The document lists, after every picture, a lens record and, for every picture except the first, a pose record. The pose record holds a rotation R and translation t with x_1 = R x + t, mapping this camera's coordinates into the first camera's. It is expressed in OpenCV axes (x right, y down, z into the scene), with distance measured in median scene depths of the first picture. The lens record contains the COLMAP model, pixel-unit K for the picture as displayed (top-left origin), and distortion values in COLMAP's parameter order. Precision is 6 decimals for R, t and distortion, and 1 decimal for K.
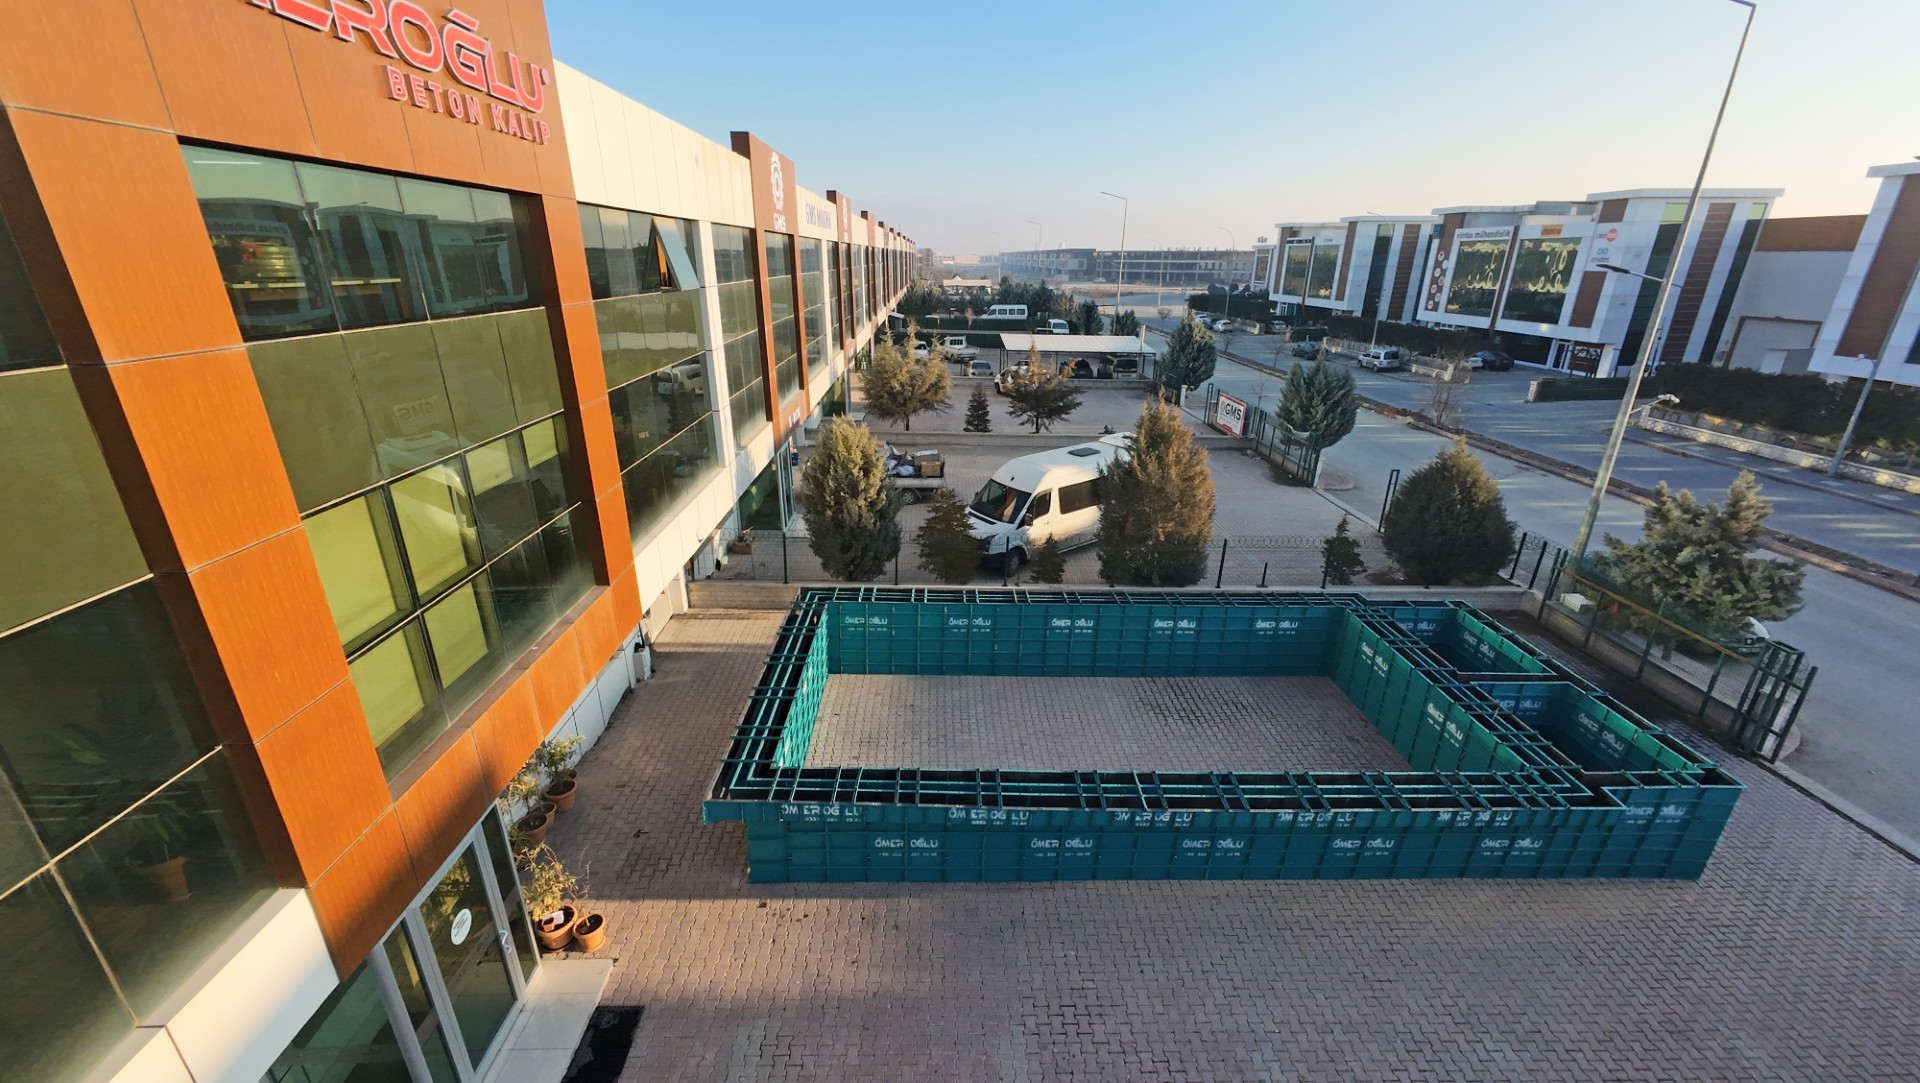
lens RADIAL K [[740.0, 0, 962.1], [0, 740.0, 539.9], [0, 0, 1]] dist [0.007041, -0.001632]
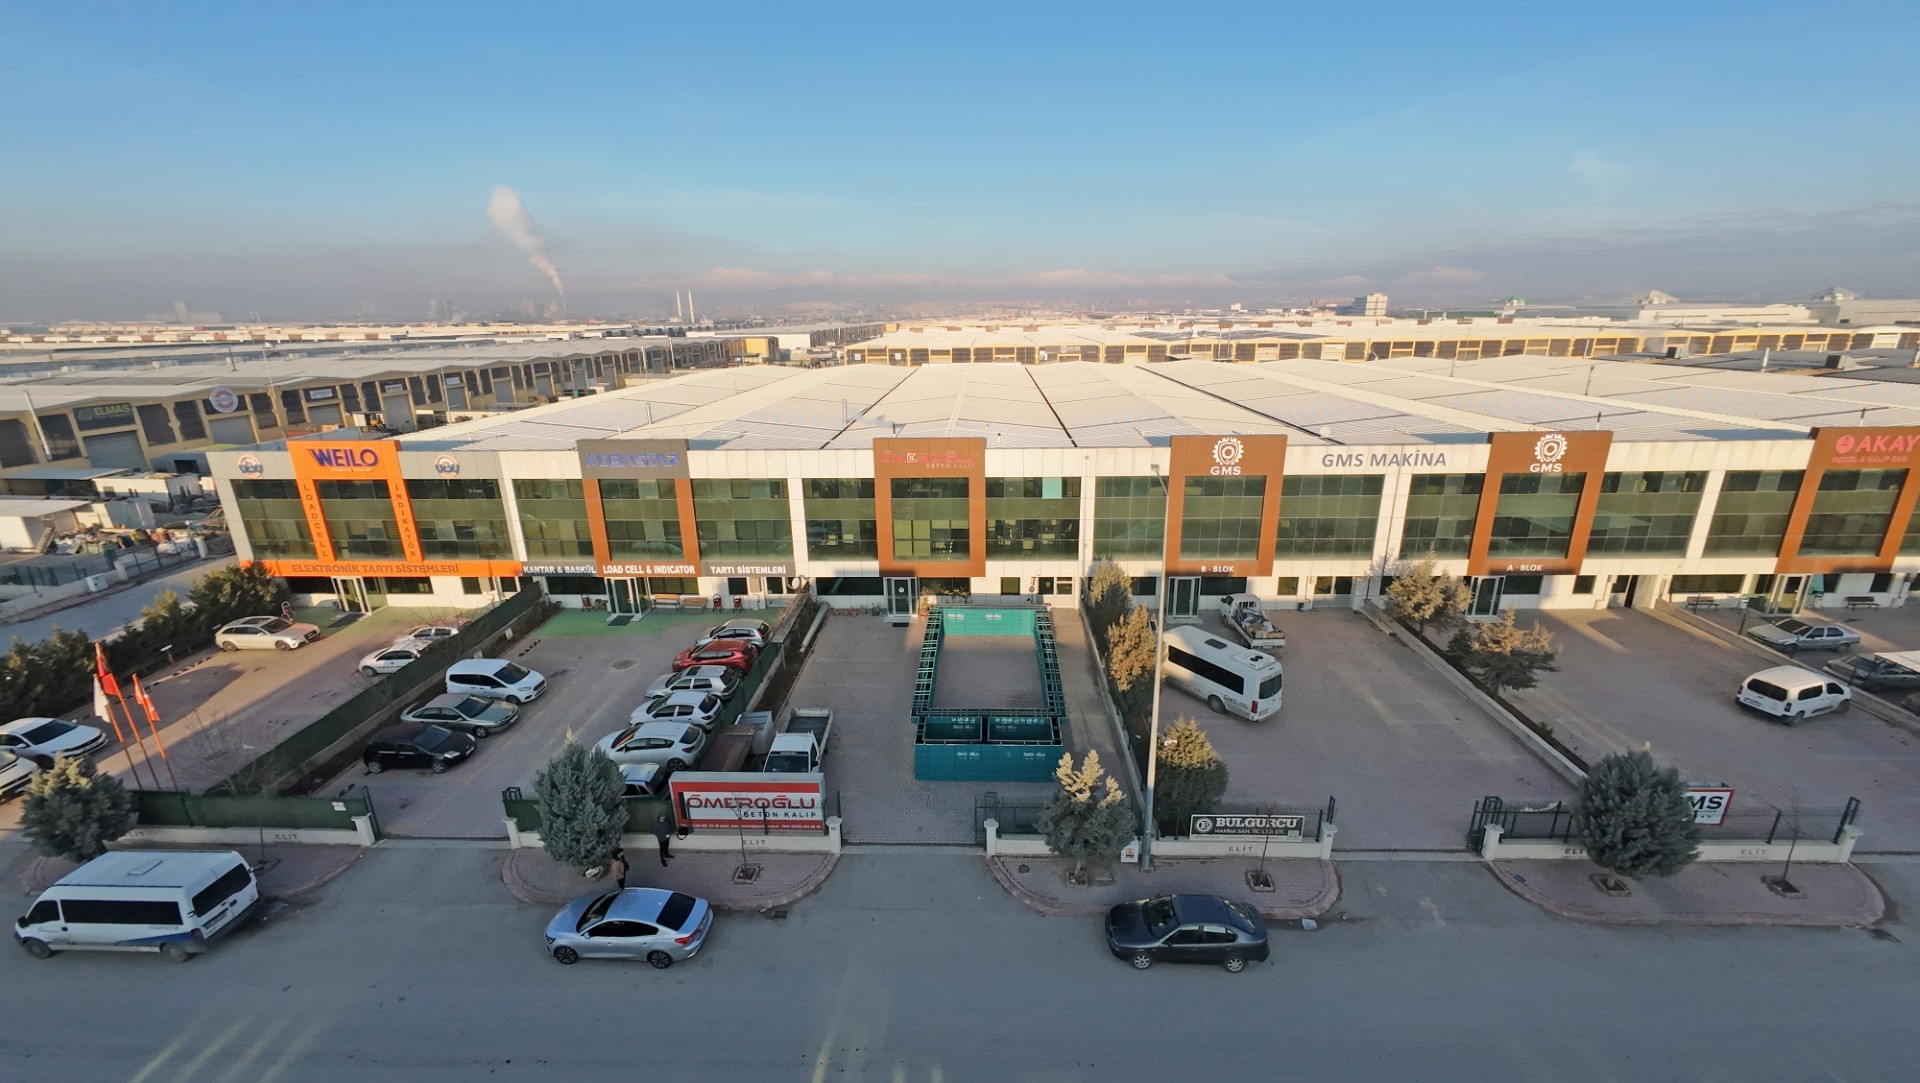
lens RADIAL K [[740.0, 0, 960.1], [0, 740.0, 537.5], [0, 0, 1]] dist [0.007041, -0.001632]
pose [[-0.068065, 0.286609, -0.955627, 2.184567], [-0.340142, 0.893795, 0.292291, -0.793377], [0.937908, 0.344943, 0.036651, 0.476446]]
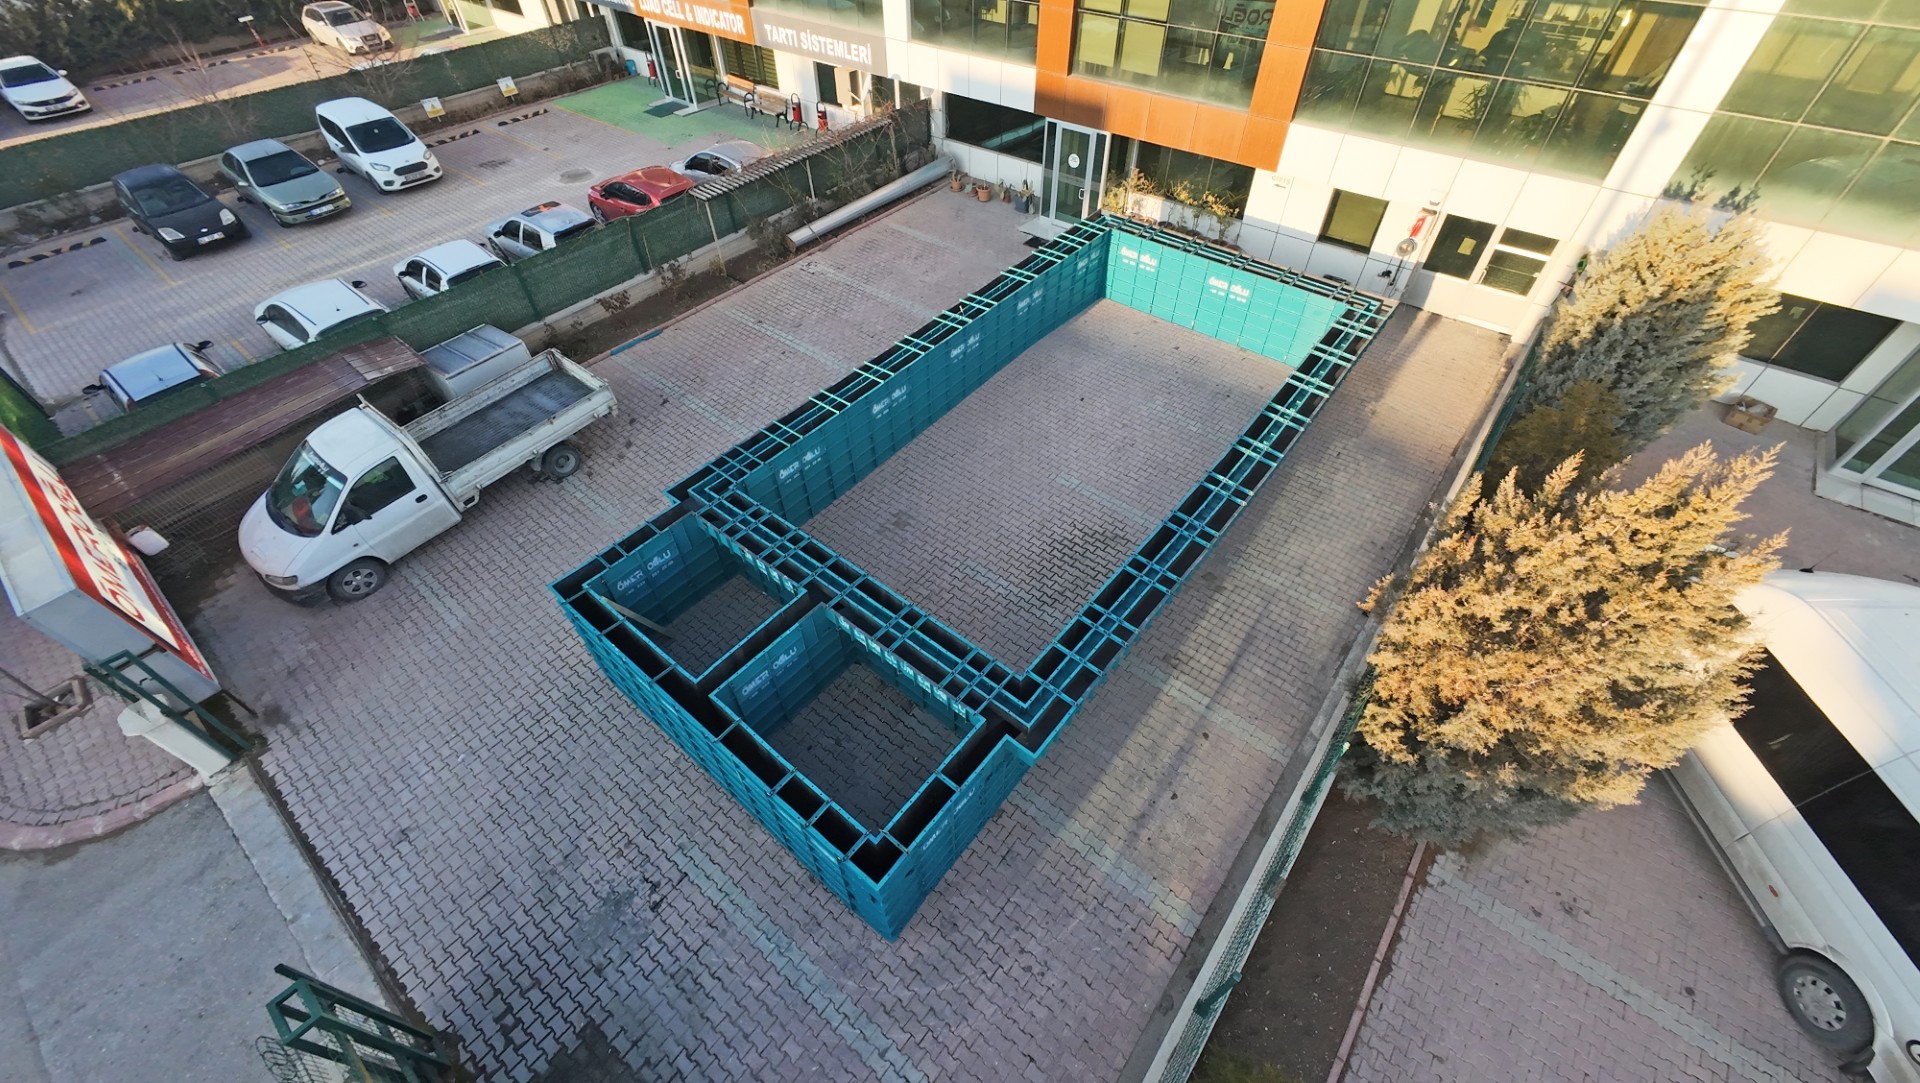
lens RADIAL K [[740.0, 0, 961.9], [0, 740.0, 533.2], [0, 0, 1]] dist [0.007041, -0.001632]
pose [[-0.655630, 0.537858, -0.529961, 0.714835], [-0.267021, 0.491356, 0.829017, -0.381146], [0.706293, 0.685039, -0.178528, 0.910408]]
